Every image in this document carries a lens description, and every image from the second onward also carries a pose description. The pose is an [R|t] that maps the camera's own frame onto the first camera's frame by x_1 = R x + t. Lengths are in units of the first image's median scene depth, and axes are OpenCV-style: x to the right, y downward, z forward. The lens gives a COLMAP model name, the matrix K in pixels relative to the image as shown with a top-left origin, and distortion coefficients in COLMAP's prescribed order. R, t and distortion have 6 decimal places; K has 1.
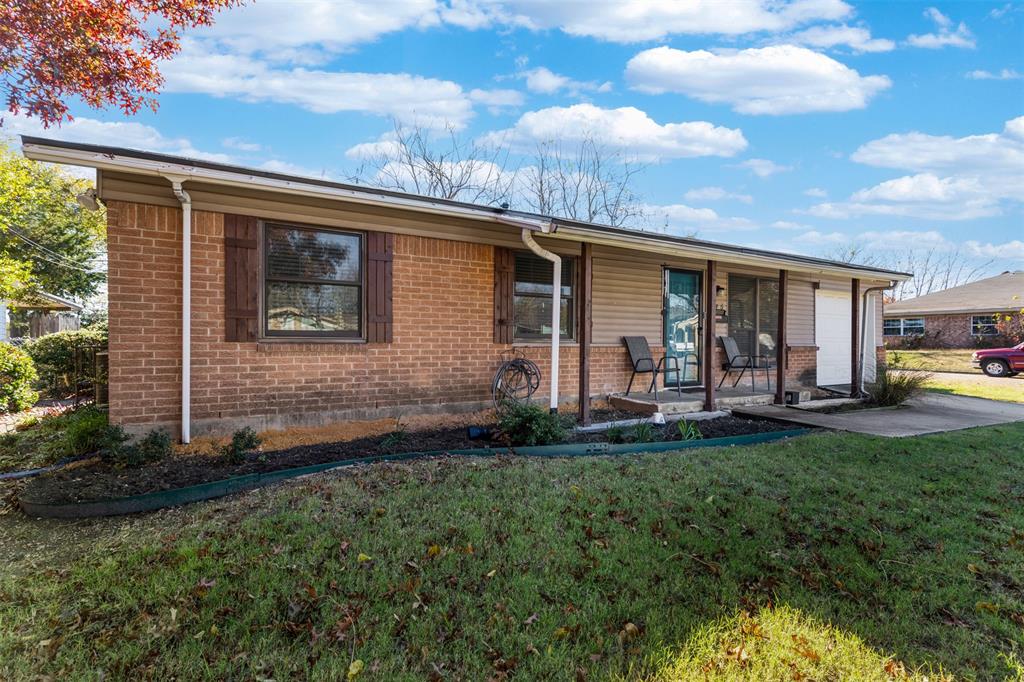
lens RADIAL K [[464.3, 0, 505.6], [0, 464.3, 341.4], [0, 0, 1]] dist [0.007014, -0.000418]
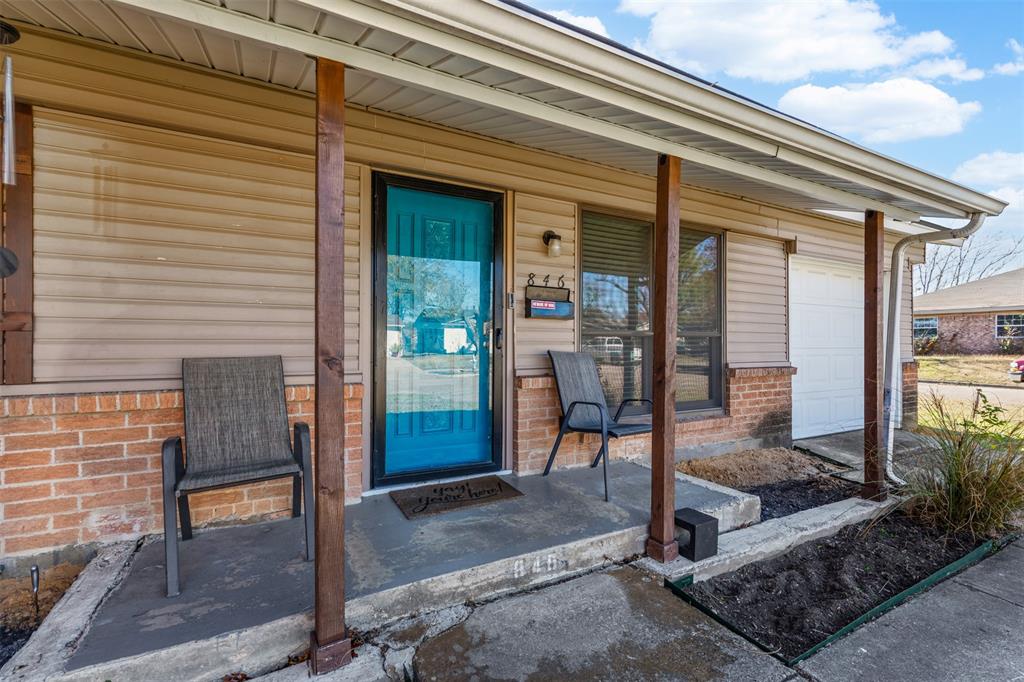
lens RADIAL K [[464.3, 0, 512.1], [0, 464.3, 347.2], [0, 0, 1]] dist [0.007014, -0.000418]
pose [[0.999923, -0.007176, 0.010077, 0.426233], [0.007144, 0.999969, 0.003157, -0.016093], [-0.010100, -0.003085, 0.999944, 0.588691]]
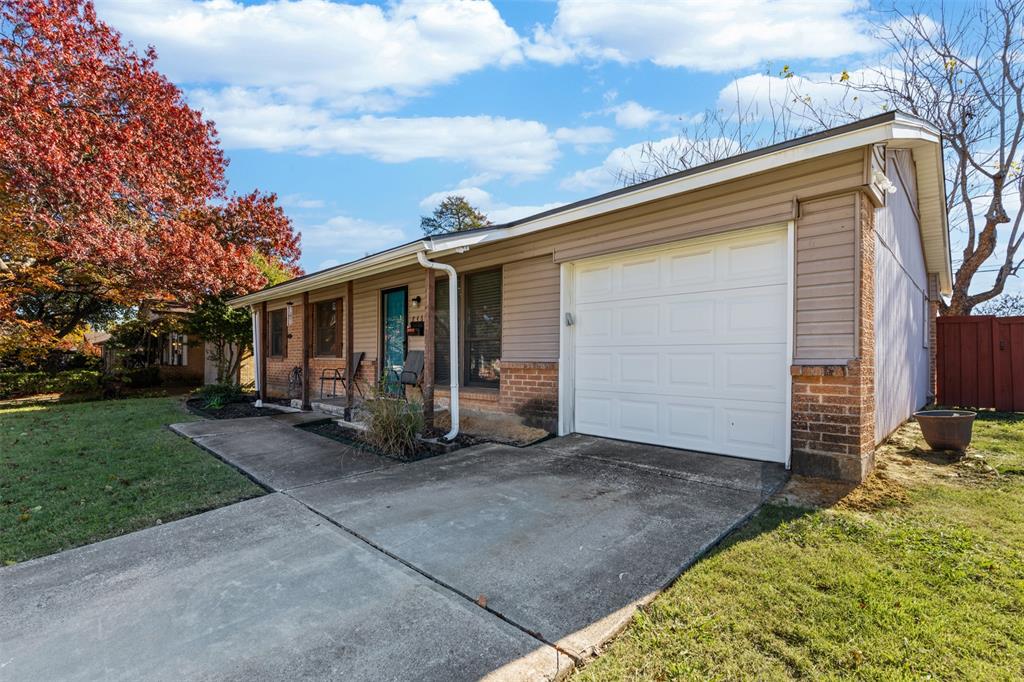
lens RADIAL K [[464.3, 0, 510.5], [0, 464.3, 353.4], [0, 0, 1]] dist [0.007014, -0.000418]
pose [[0.284334, -0.016128, -0.958590, 1.433535], [-0.003201, 0.999837, -0.017771, 0.012581], [0.958720, 0.008121, 0.284236, 0.930009]]
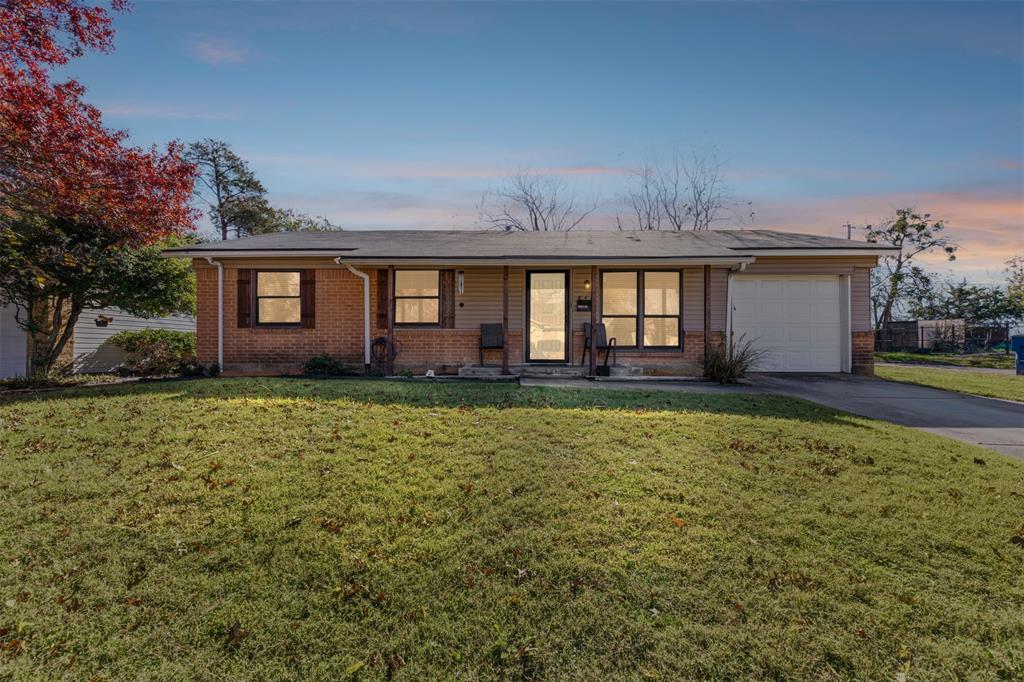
lens RADIAL K [[464.3, 0, 510.3], [0, 464.3, 343.4], [0, 0, 1]] dist [0.007014, -0.000418]
pose [[0.868676, -0.008808, -0.495302, 0.893508], [0.002229, 0.999901, -0.013872, 0.059988], [0.495376, 0.010946, 0.868610, -0.139584]]
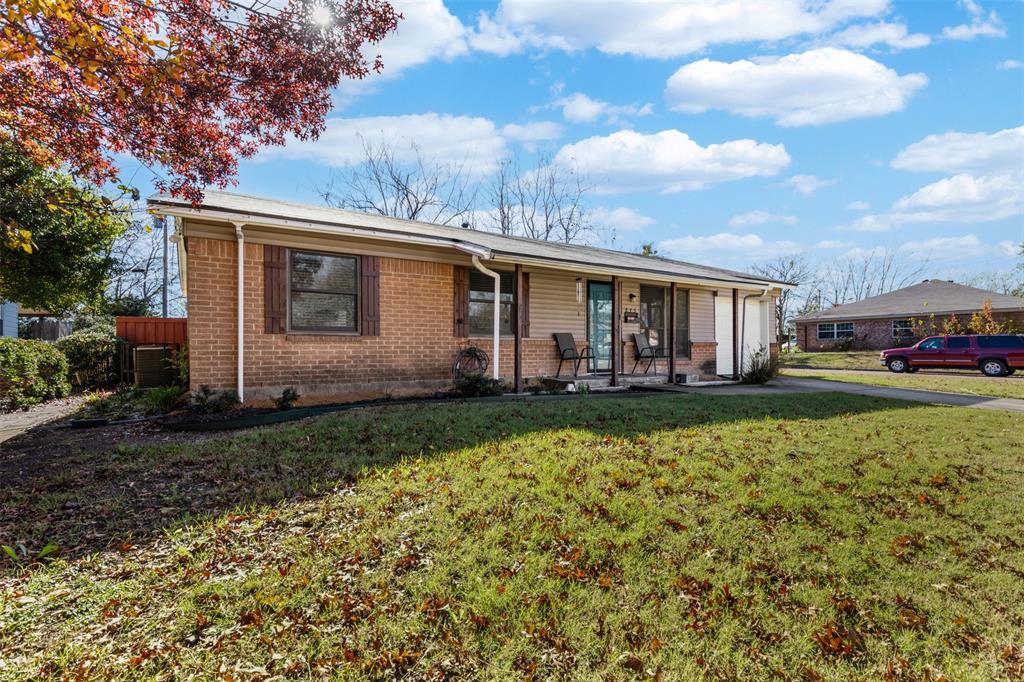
lens RADIAL K [[487.9, 0, 504.6], [0, 487.9, 351.3], [0, 0, 1]] dist [0.010383, 0.000970]
pose [[0.997810, -0.008875, 0.065549, 0.021120], [0.008916, 0.999960, -0.000326, 0.035762], [-0.065543, 0.000910, 0.997849, -0.318716]]
